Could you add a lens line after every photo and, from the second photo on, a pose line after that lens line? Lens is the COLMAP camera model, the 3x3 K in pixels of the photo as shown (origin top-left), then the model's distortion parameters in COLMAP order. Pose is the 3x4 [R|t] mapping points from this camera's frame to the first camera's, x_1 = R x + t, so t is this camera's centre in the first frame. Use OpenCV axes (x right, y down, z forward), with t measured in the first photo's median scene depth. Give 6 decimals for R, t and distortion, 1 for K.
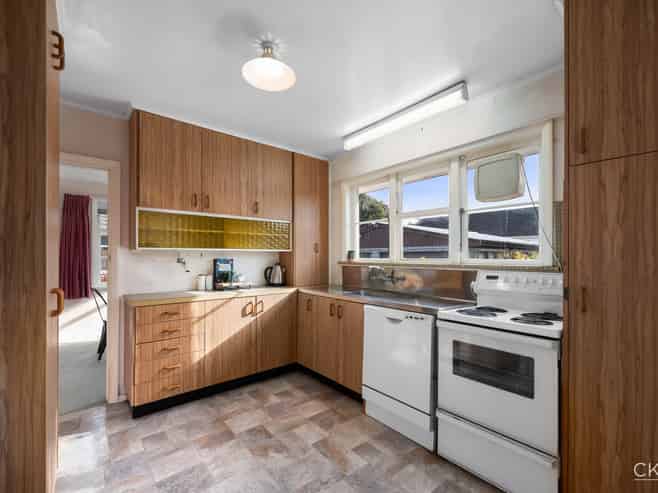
lens RADIAL K [[301.4, 0, 323.3], [0, 301.4, 250.9], [0, 0, 1]] dist [-0.000597, -0.000063]
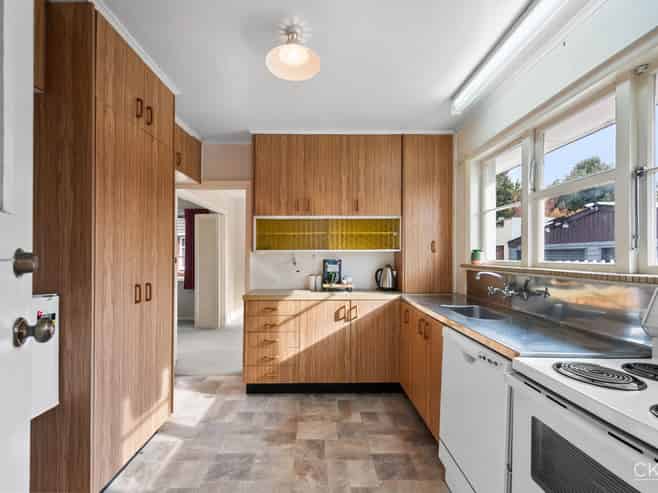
lens RADIAL K [[301.4, 0, 323.3], [0, 301.4, 250.9], [0, 0, 1]] dist [-0.000597, -0.000063]
pose [[0.767507, -0.013248, -0.640903, 0.312046], [0.017355, 0.999849, 0.000116, -0.003999], [0.640805, -0.011212, 0.767622, 0.232459]]
